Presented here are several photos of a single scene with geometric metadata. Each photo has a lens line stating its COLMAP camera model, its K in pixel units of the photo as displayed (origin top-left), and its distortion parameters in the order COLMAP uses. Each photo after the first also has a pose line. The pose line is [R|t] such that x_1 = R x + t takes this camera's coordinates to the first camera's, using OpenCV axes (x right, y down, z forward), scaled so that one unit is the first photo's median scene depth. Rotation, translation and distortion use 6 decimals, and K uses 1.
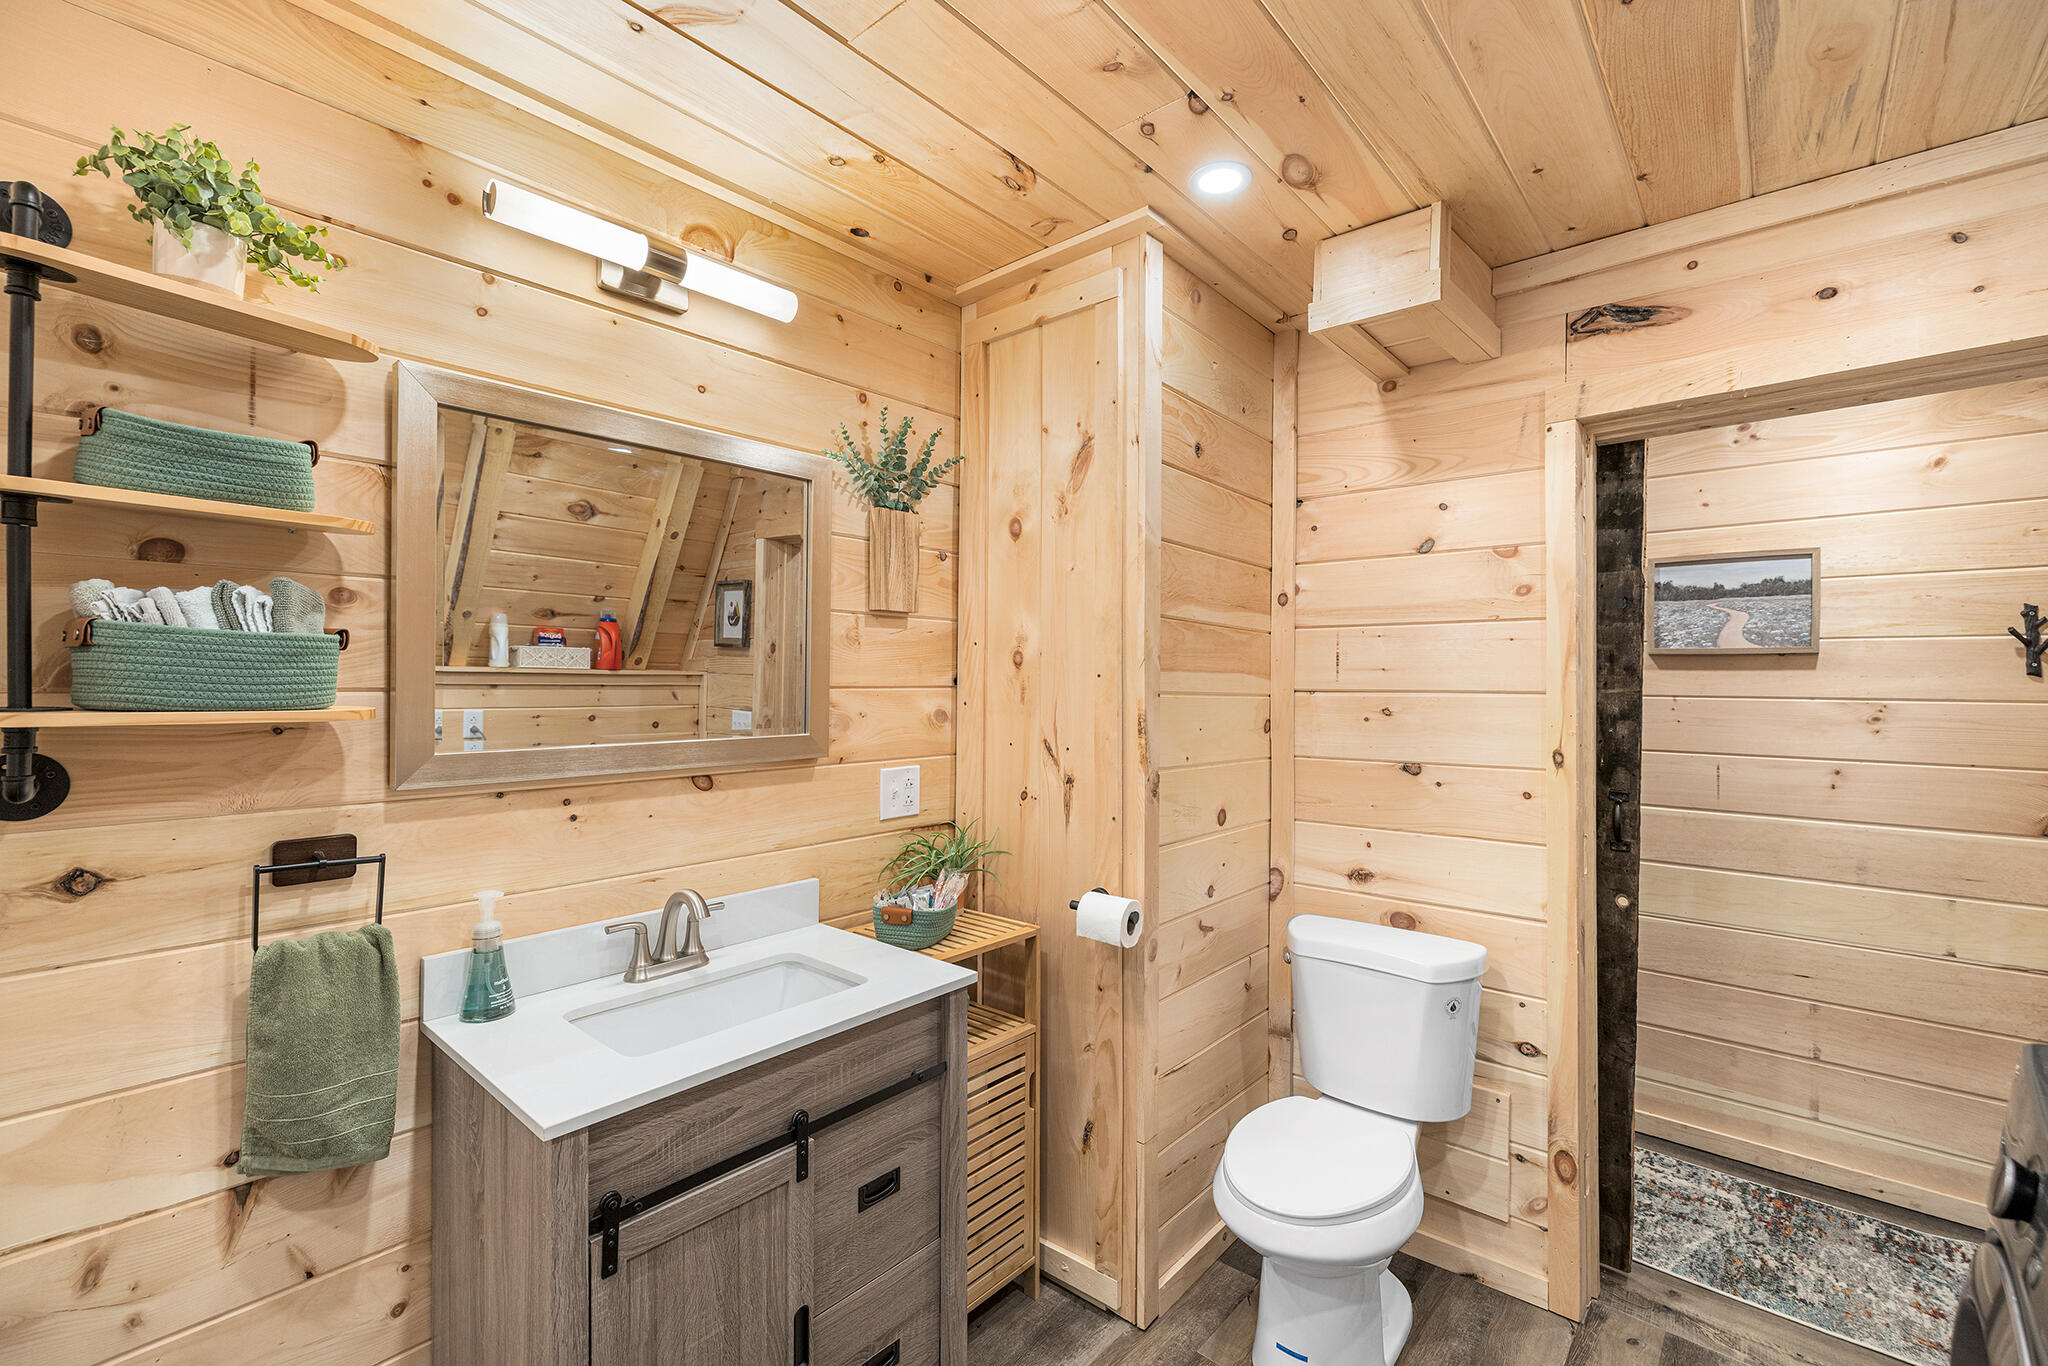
lens RADIAL K [[867.7, 0, 1028.9], [0, 867.7, 680.1], [0, 0, 1]] dist [0.000471, 0.000691]
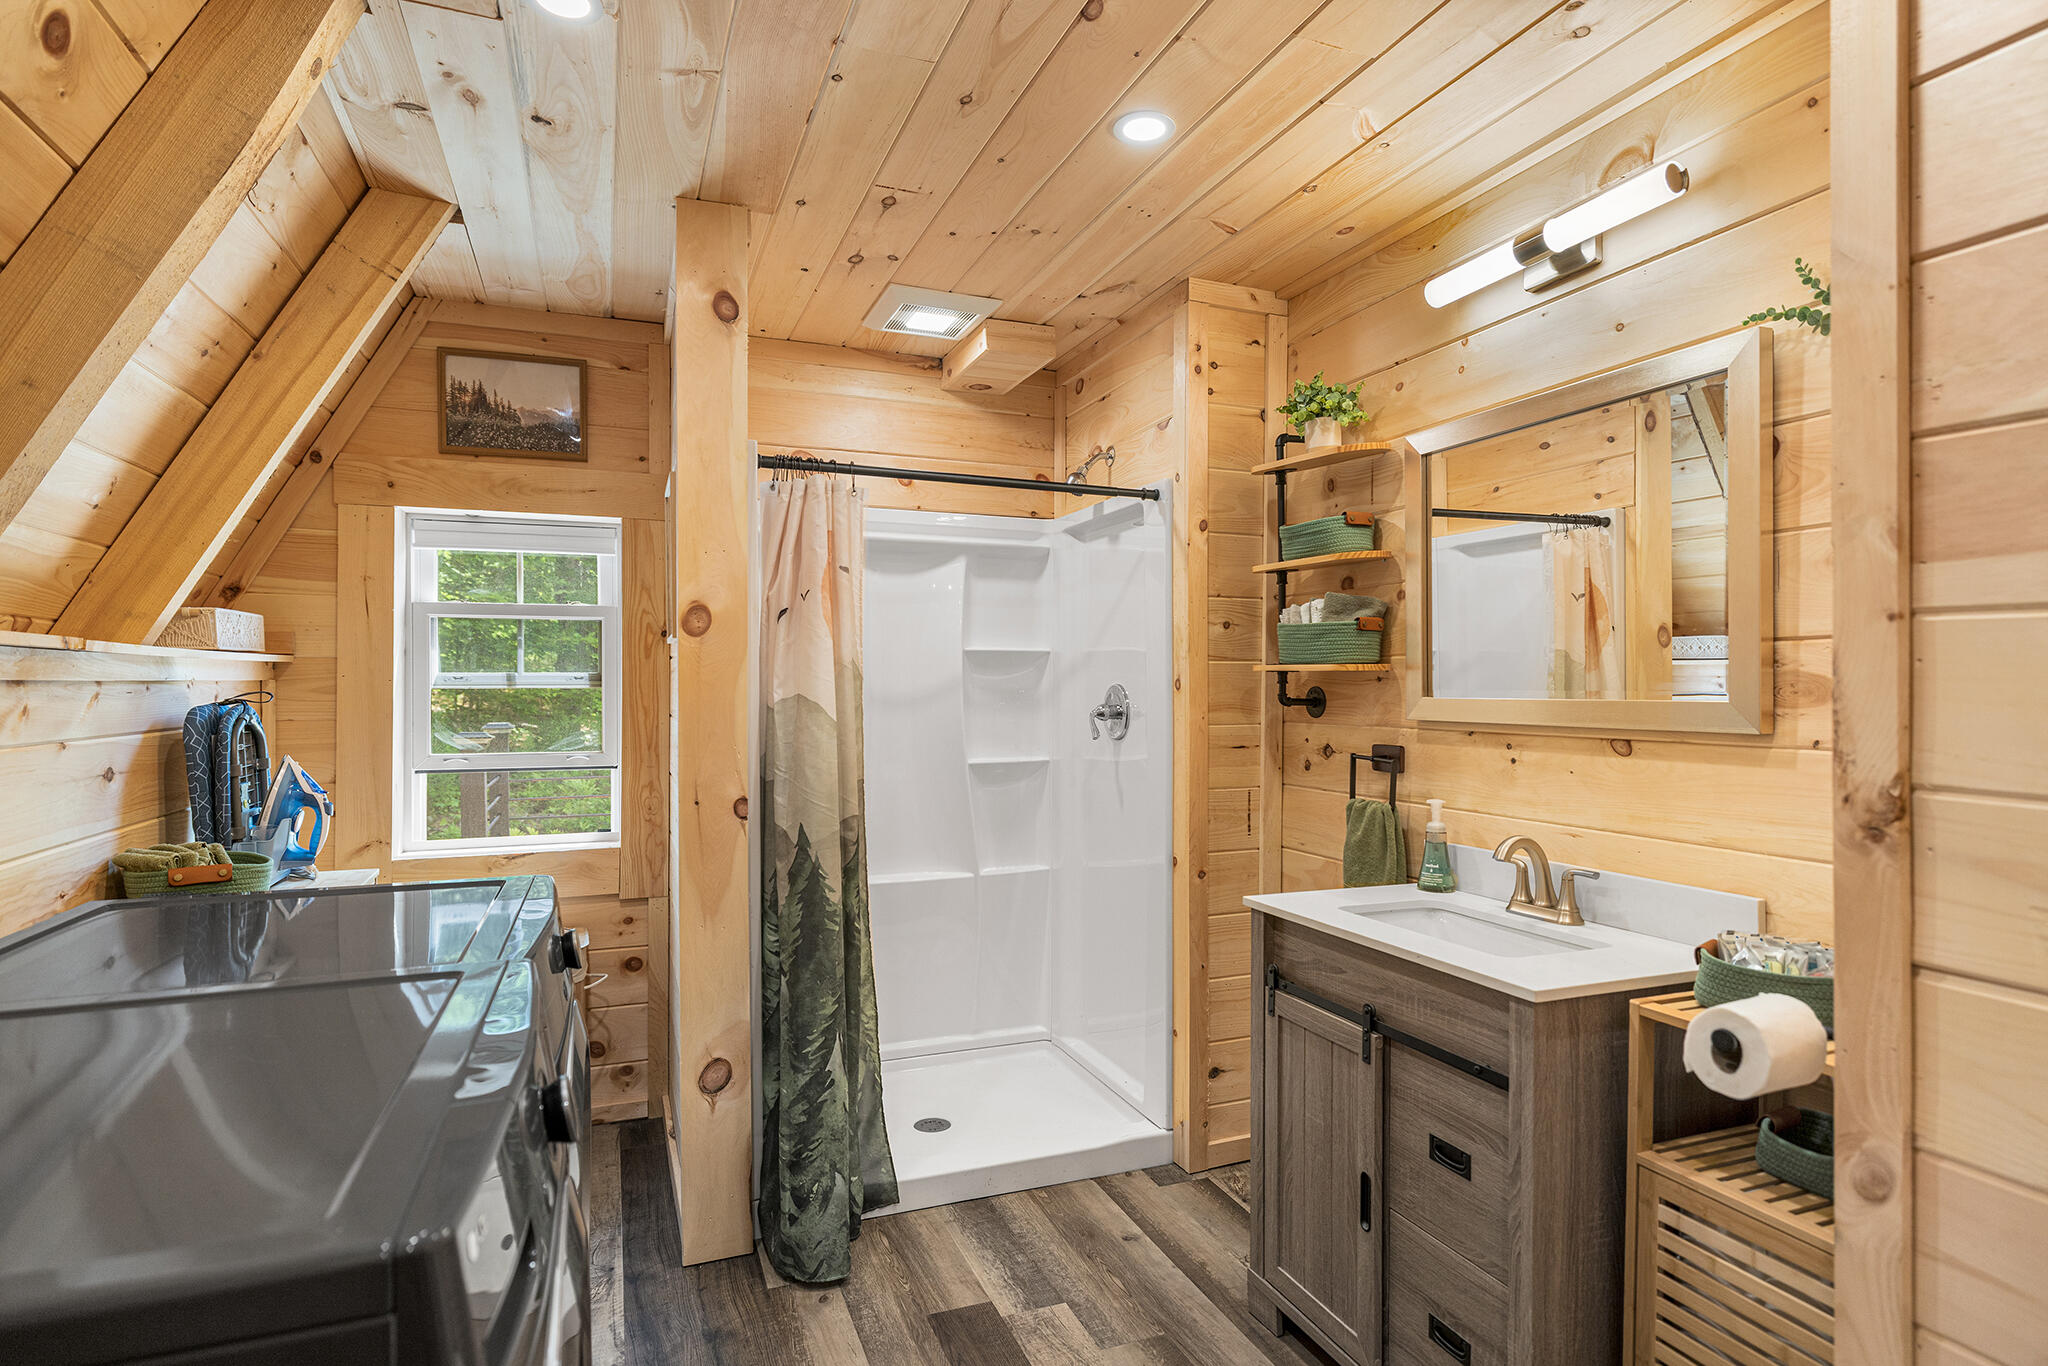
lens RADIAL K [[1062.2, 0, 1024.2], [0, 1062.2, 687.2], [0, 0, 1]] dist [0.001175, 0.000066]
pose [[-0.451541, -0.012429, -0.892164, 1.151328], [-0.010686, 0.999907, -0.008521, 0.087491], [0.892186, 0.005686, -0.451632, 1.166193]]
